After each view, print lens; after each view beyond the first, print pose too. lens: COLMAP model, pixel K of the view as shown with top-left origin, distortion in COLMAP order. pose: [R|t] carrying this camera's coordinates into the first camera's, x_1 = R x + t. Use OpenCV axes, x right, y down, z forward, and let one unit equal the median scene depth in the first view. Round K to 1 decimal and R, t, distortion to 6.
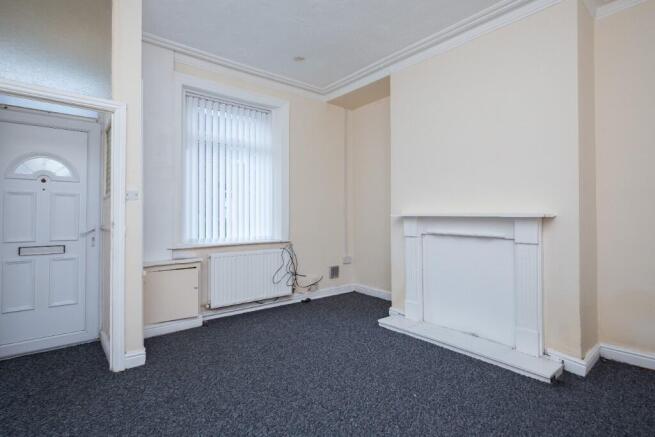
lens RADIAL K [[327.0, 0, 330.5], [0, 327.0, 209.3], [0, 0, 1]] dist [0.016460, -0.000811]
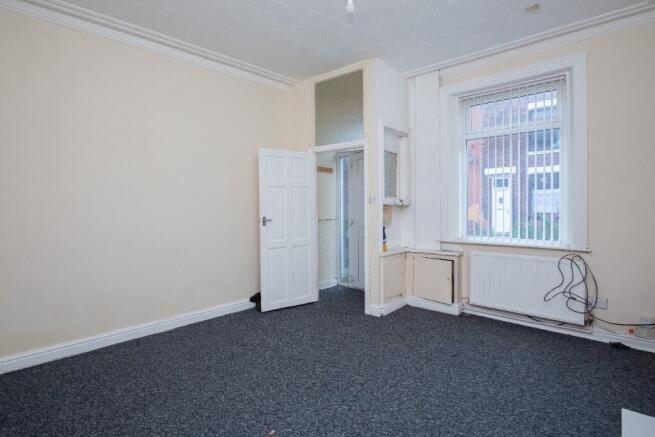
lens RADIAL K [[333.9, 0, 326.7], [0, 333.9, 208.4], [0, 0, 1]] dist [-0.027589, -0.000787]
pose [[0.130278, 0.013973, -0.991379, 0.606488], [0.026623, 0.999491, 0.017586, -0.026530], [0.991120, -0.028685, 0.129839, 0.428582]]
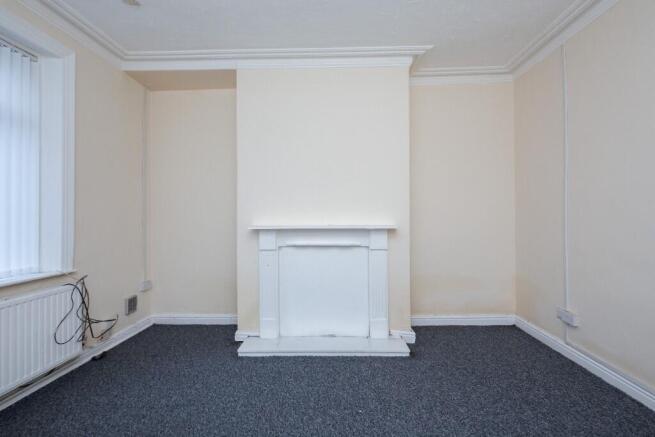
lens RADIAL K [[327.0, 0, 330.5], [0, 327.0, 209.3], [0, 0, 1]] dist [0.016460, -0.000811]
pose [[0.660325, 0.014186, 0.750846, -0.340894], [-0.009008, 0.999899, -0.010969, -0.024753], [-0.750926, 0.000480, 0.660386, 0.241732]]
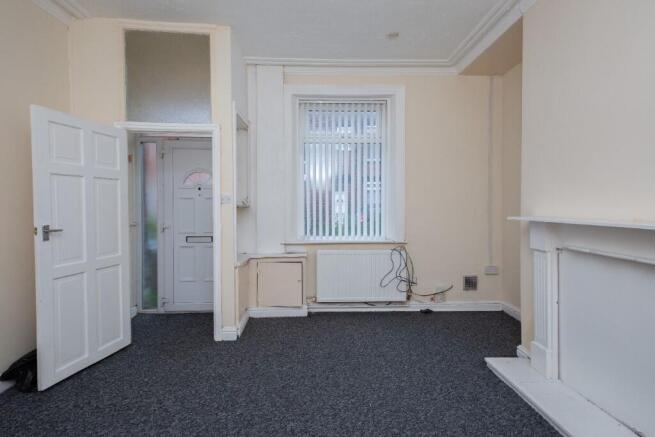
lens RADIAL K [[327.0, 0, 330.5], [0, 327.0, 209.3], [0, 0, 1]] dist [0.016460, -0.000811]
pose [[0.794802, 0.008404, -0.606811, 0.311334], [0.012403, 0.999470, 0.030088, -0.028070], [0.606742, -0.031441, 0.794277, 0.195080]]
